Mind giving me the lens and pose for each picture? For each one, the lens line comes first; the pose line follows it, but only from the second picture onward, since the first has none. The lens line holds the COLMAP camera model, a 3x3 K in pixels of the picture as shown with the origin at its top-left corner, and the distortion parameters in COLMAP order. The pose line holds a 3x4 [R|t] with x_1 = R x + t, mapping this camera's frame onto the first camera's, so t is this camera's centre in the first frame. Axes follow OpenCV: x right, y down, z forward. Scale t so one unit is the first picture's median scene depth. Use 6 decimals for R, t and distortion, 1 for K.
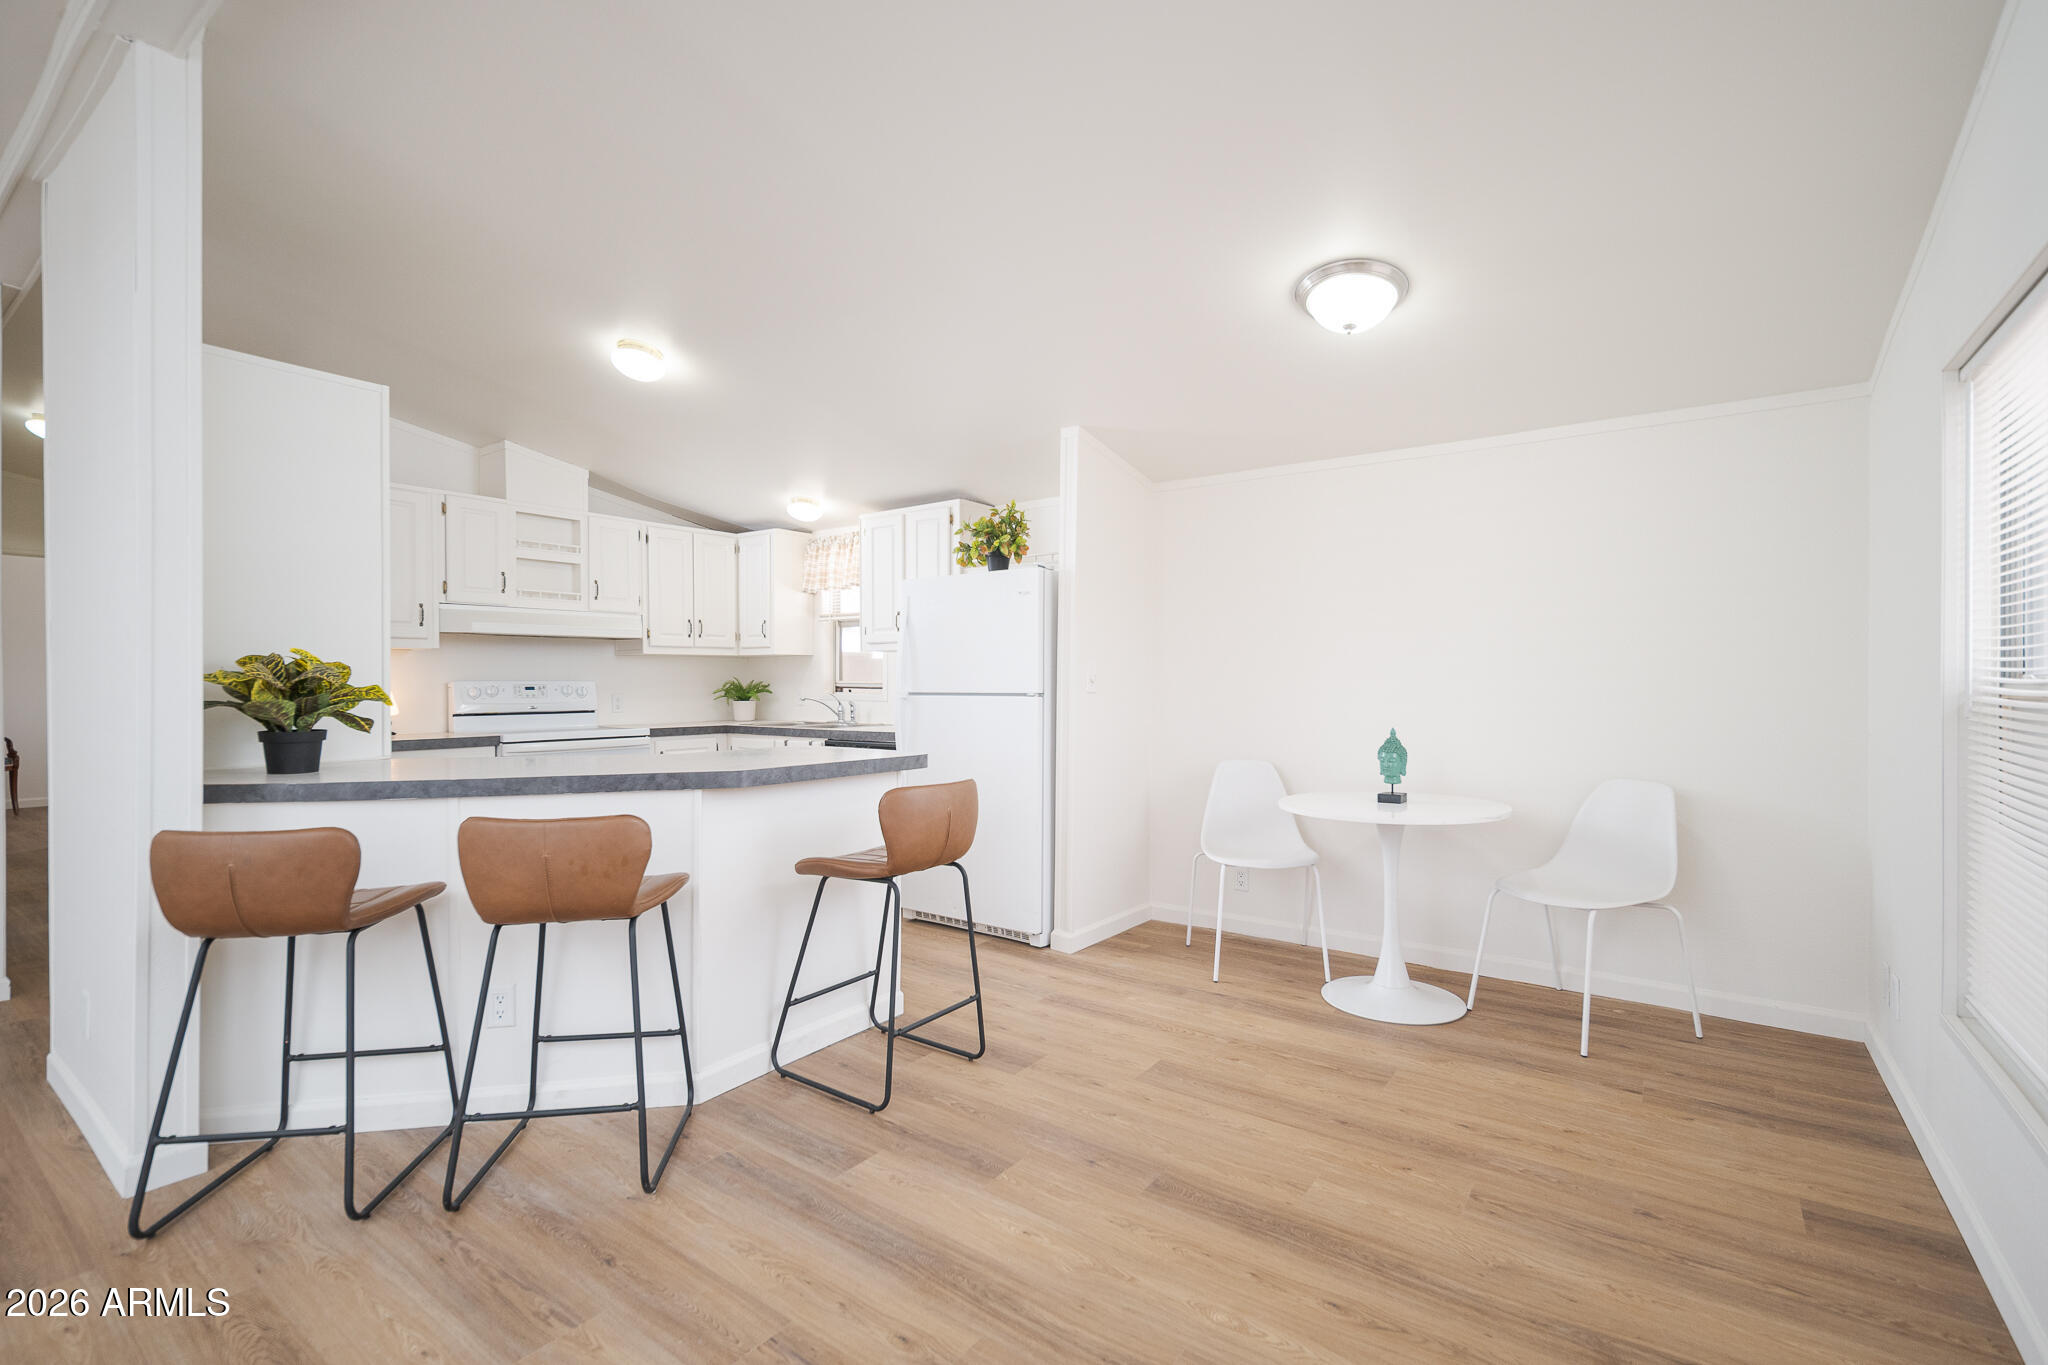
lens RADIAL K [[916.3, 0, 1029.5], [0, 916.3, 682.9], [0, 0, 1]] dist [0.011320, 0.000217]
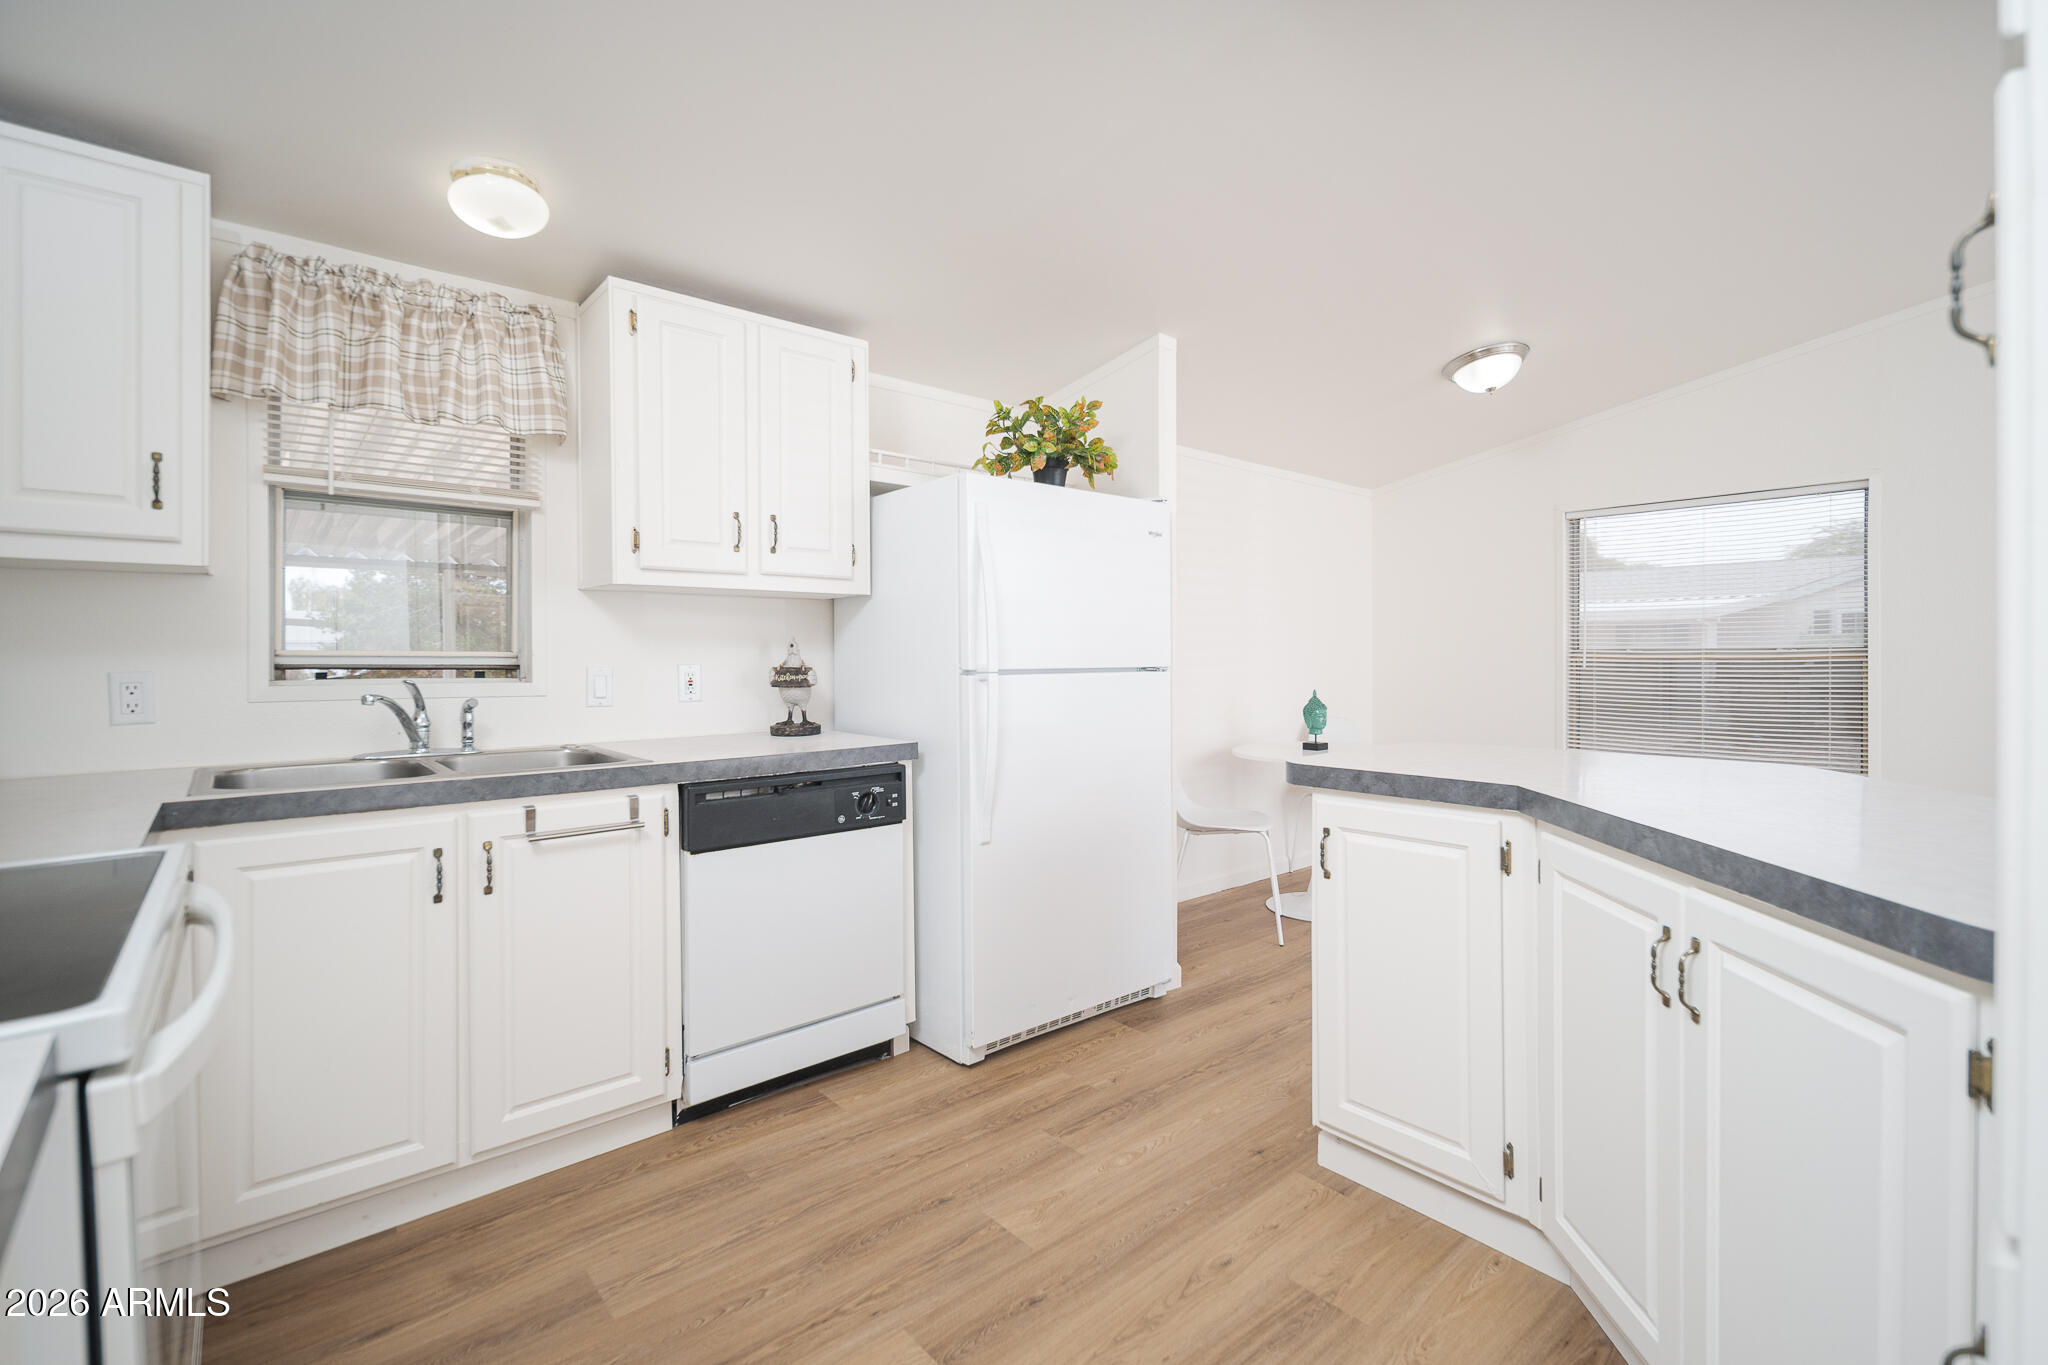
lens RADIAL K [[916.3, 0, 1058.7], [0, 916.3, 649.5], [0, 0, 1]] dist [0.011320, 0.000217]
pose [[0.214183, 0.007528, 0.976765, -0.654447], [-0.000351, 0.999971, -0.007630, 0.000368], [-0.976793, 0.001291, 0.214180, 0.789990]]
